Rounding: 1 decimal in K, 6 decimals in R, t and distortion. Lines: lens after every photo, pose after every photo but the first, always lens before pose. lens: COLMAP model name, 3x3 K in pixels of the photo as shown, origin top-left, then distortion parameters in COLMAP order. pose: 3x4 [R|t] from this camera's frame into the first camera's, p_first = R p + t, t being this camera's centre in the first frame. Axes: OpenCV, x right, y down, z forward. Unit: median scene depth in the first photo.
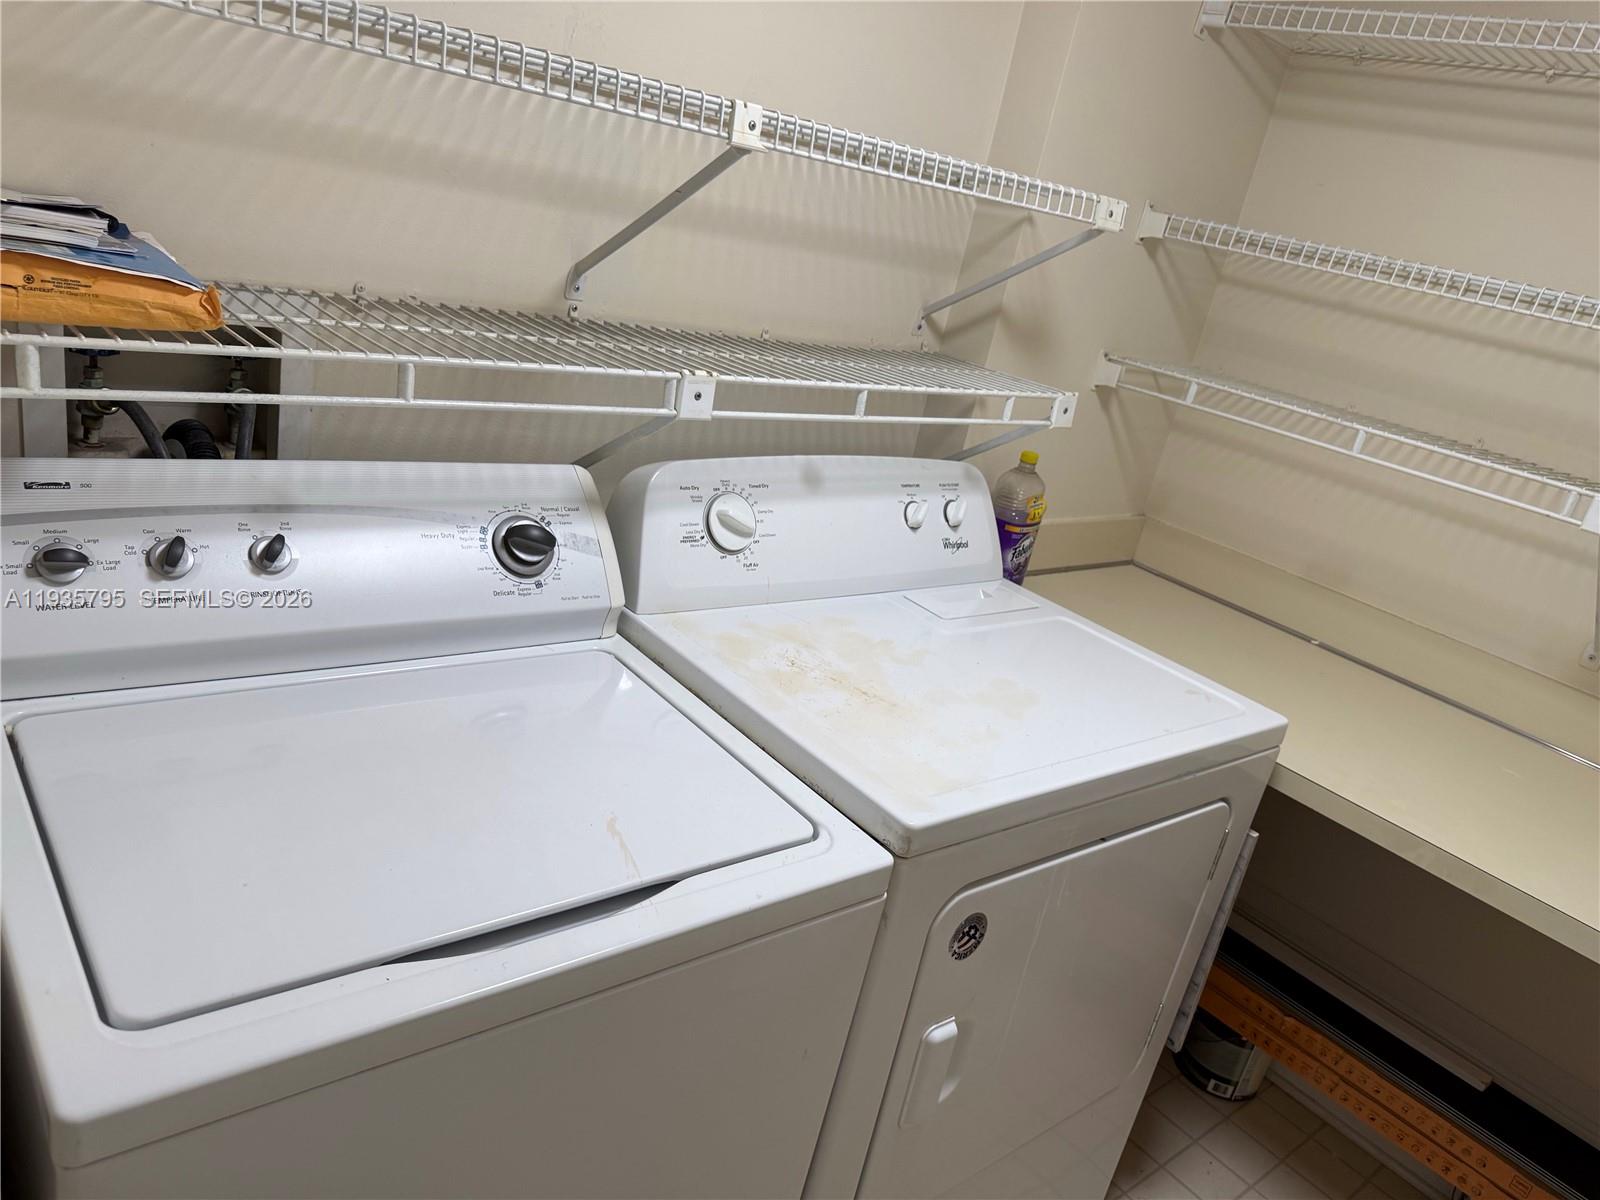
lens RADIAL K [[1141.8, 0, 805.9], [0, 1141.8, 608.6], [0, 0, 1]] dist [0.024841, -0.015133]
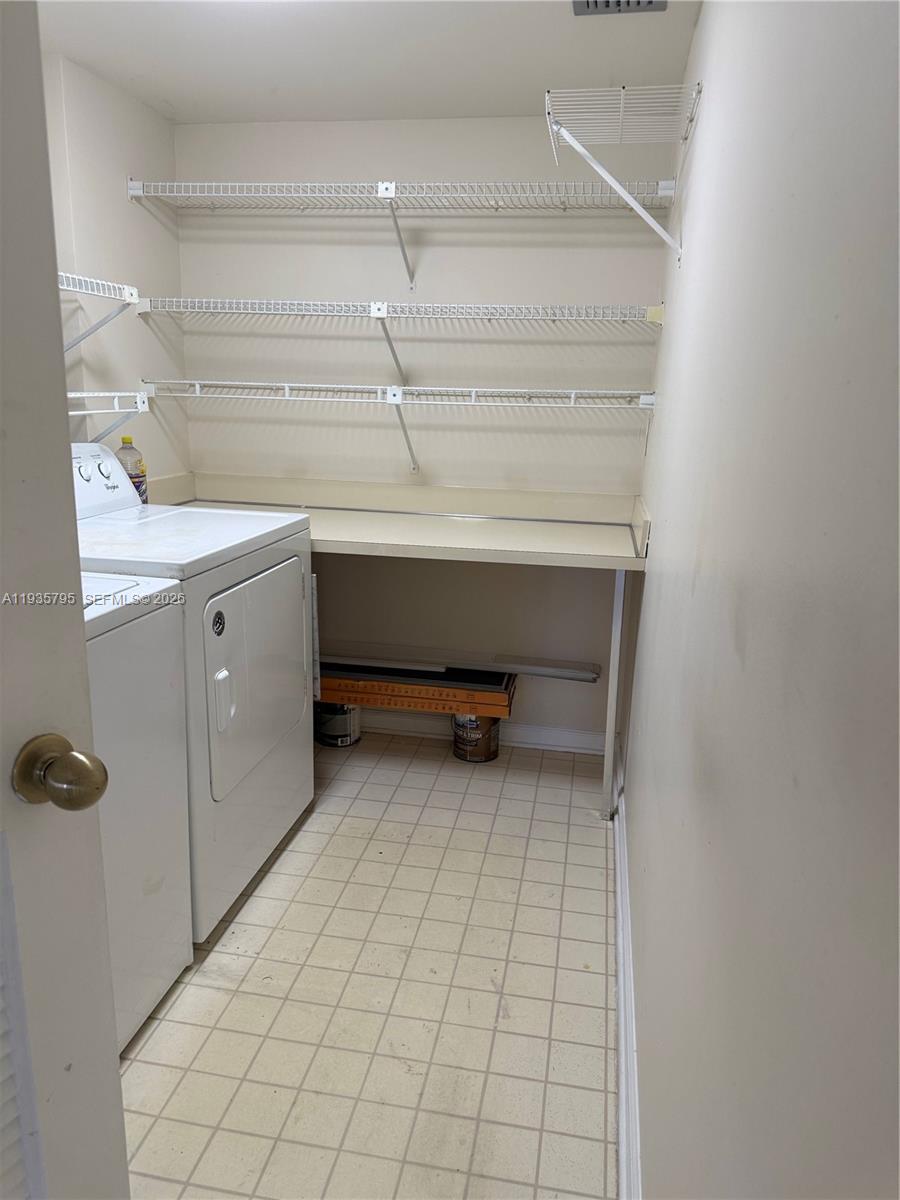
lens RADIAL K [[856.3, 0, 451.1], [0, 856.3, 598.0], [0, 0, 1]] dist [0.024841, -0.015133]
pose [[0.759977, -0.326895, 0.561761, -0.252665], [0.346413, 0.935042, 0.075466, 0.171212], [-0.549939, 0.137249, 0.823851, -0.336270]]
